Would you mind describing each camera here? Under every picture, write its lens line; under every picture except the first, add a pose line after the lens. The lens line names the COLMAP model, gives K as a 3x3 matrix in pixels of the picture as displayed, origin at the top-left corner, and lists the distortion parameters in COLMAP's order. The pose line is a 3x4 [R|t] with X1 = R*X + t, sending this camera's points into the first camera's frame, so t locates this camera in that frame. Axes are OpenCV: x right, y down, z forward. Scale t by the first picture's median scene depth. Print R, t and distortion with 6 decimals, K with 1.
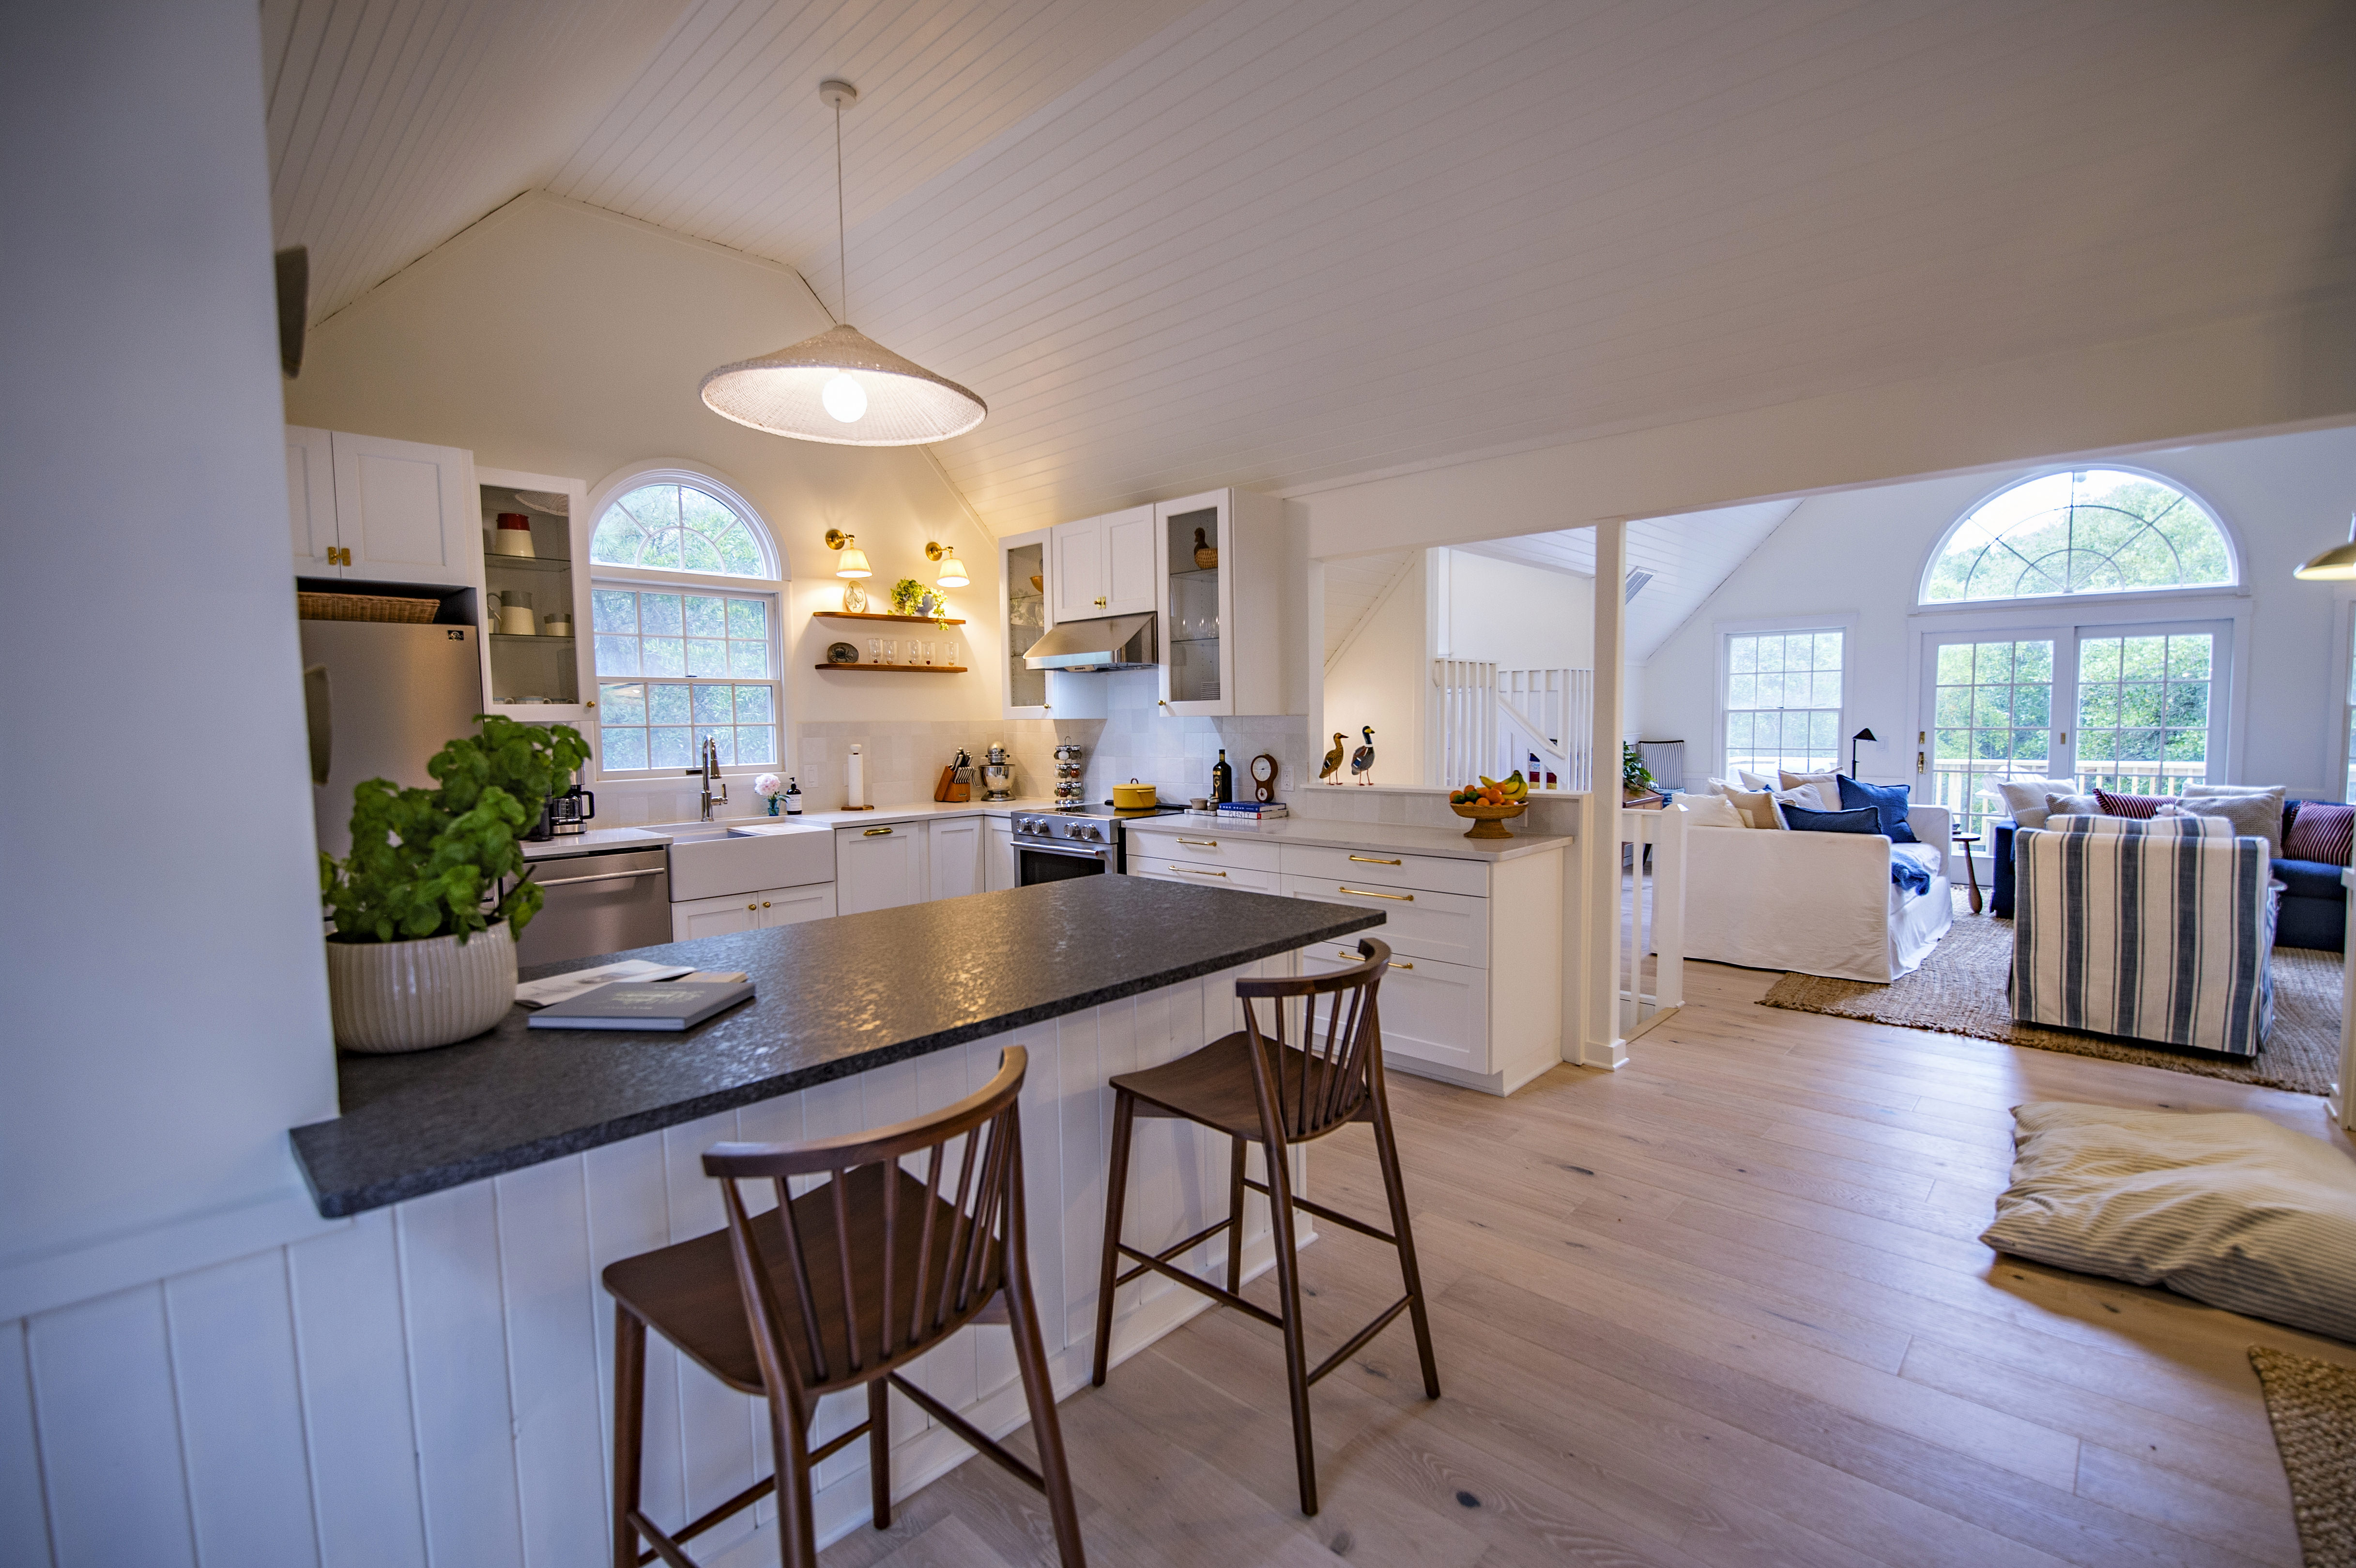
lens RADIAL K [[1033.6, 0, 1210.9], [0, 1033.6, 806.2], [0, 0, 1]] dist [-0.017956, -0.000909]
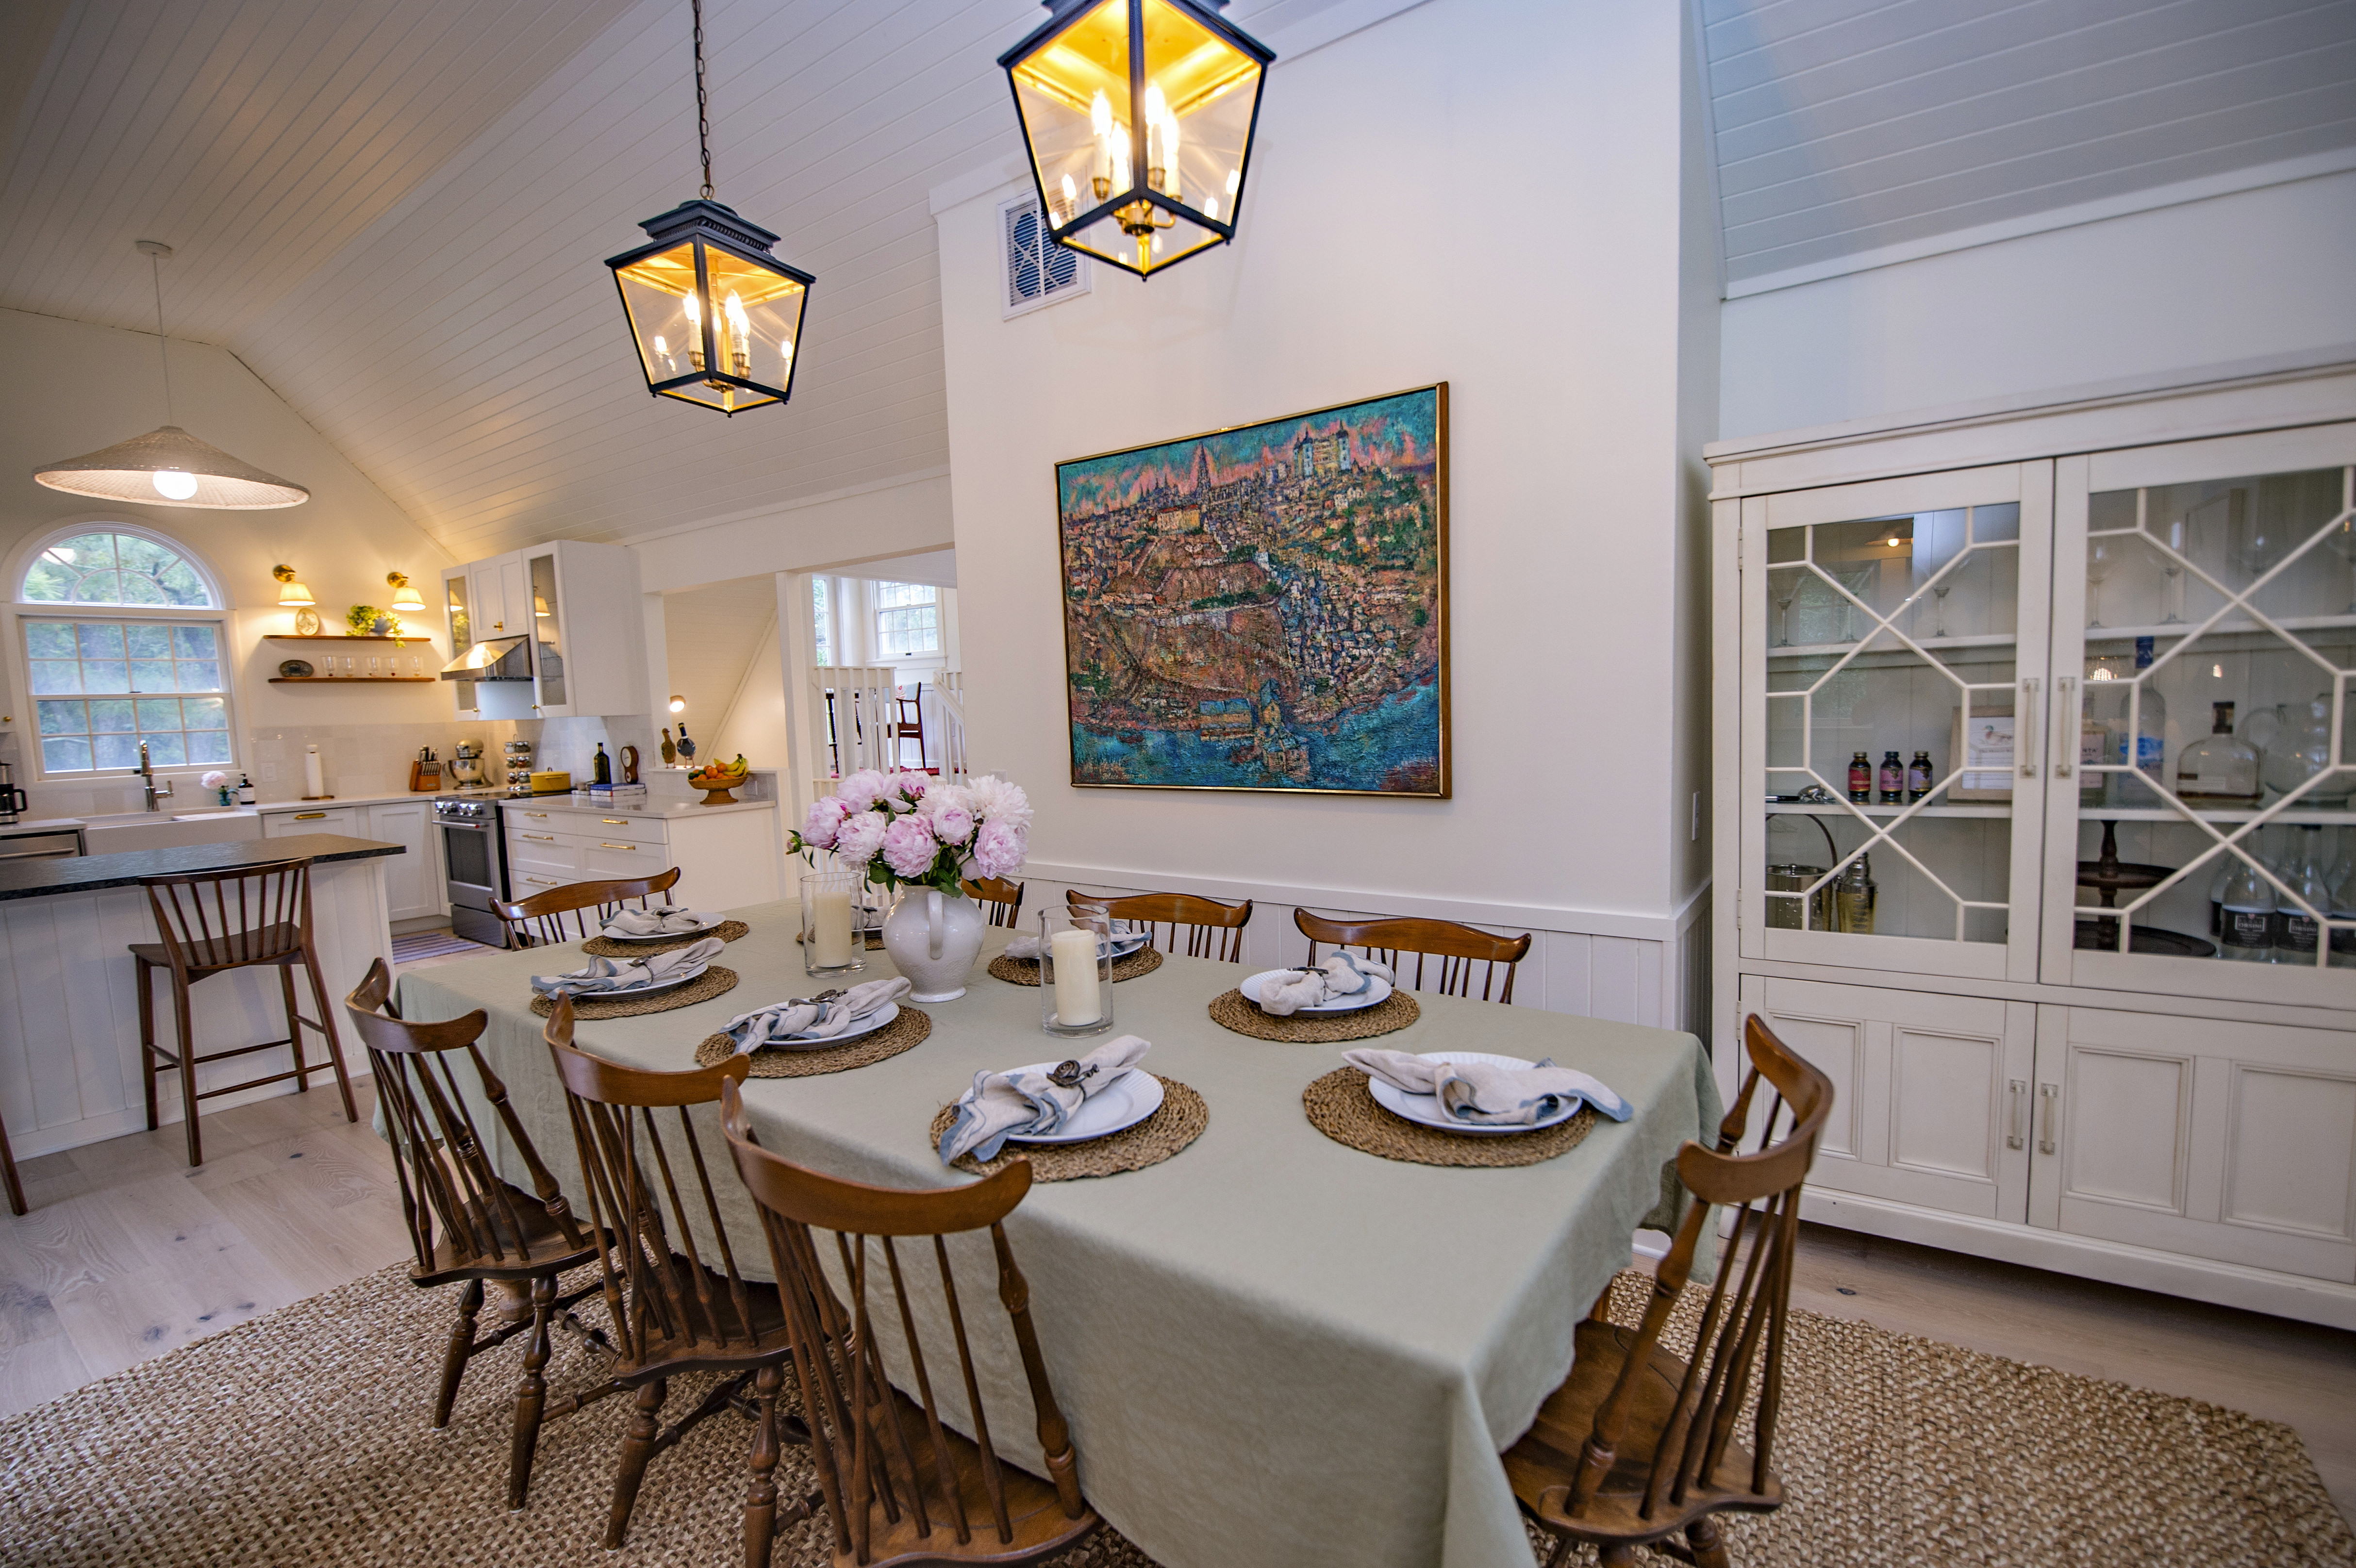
lens RADIAL K [[1033.6, 0, 1210.9], [0, 1033.6, 806.2], [0, 0, 1]] dist [-0.017956, -0.000909]
pose [[0.989252, -0.028950, 0.143324, 0.535847], [0.027242, 0.999533, 0.013862, 0.024352], [-0.143658, -0.009809, 0.989579, -0.332998]]
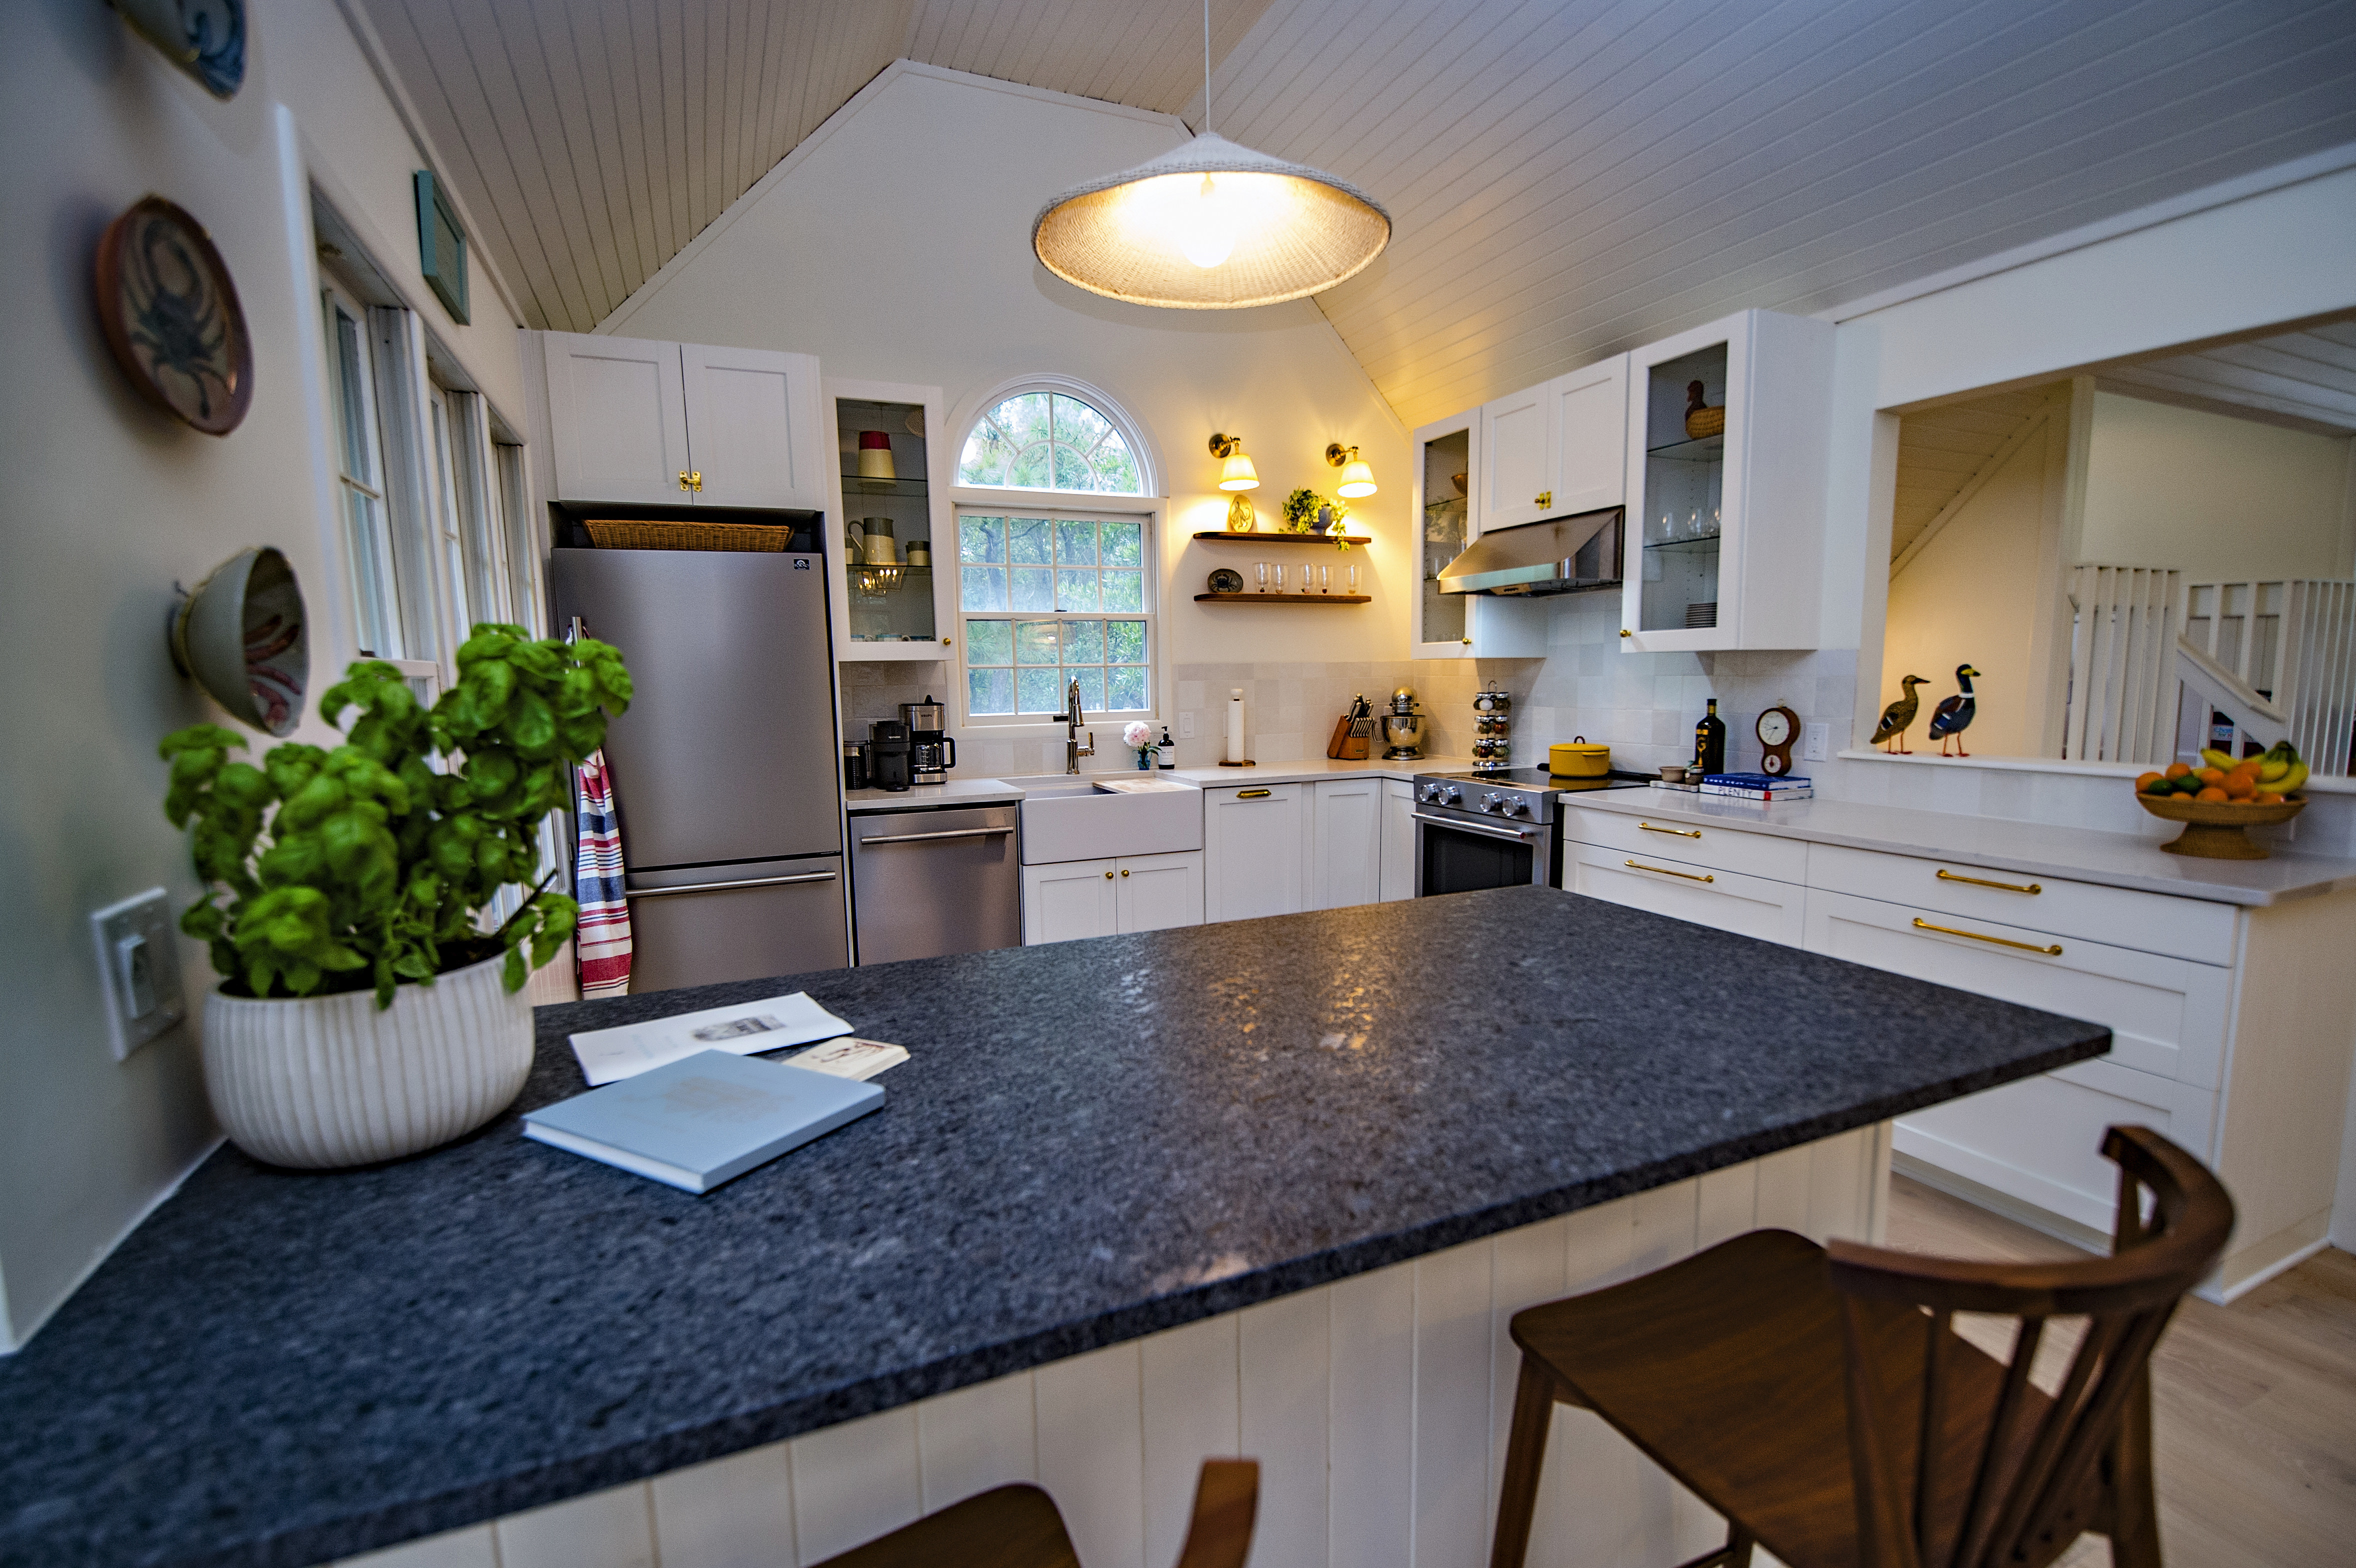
lens RADIAL K [[1033.7, 0, 1210.9], [0, 1033.7, 806.2], [0, 0, 1]] dist [-0.017956, -0.000909]
pose [[0.915880, 0.049946, -0.398332, -0.019363], [-0.030848, 0.998053, 0.054215, -0.009361], [0.400264, -0.037366, 0.915638, 0.213005]]
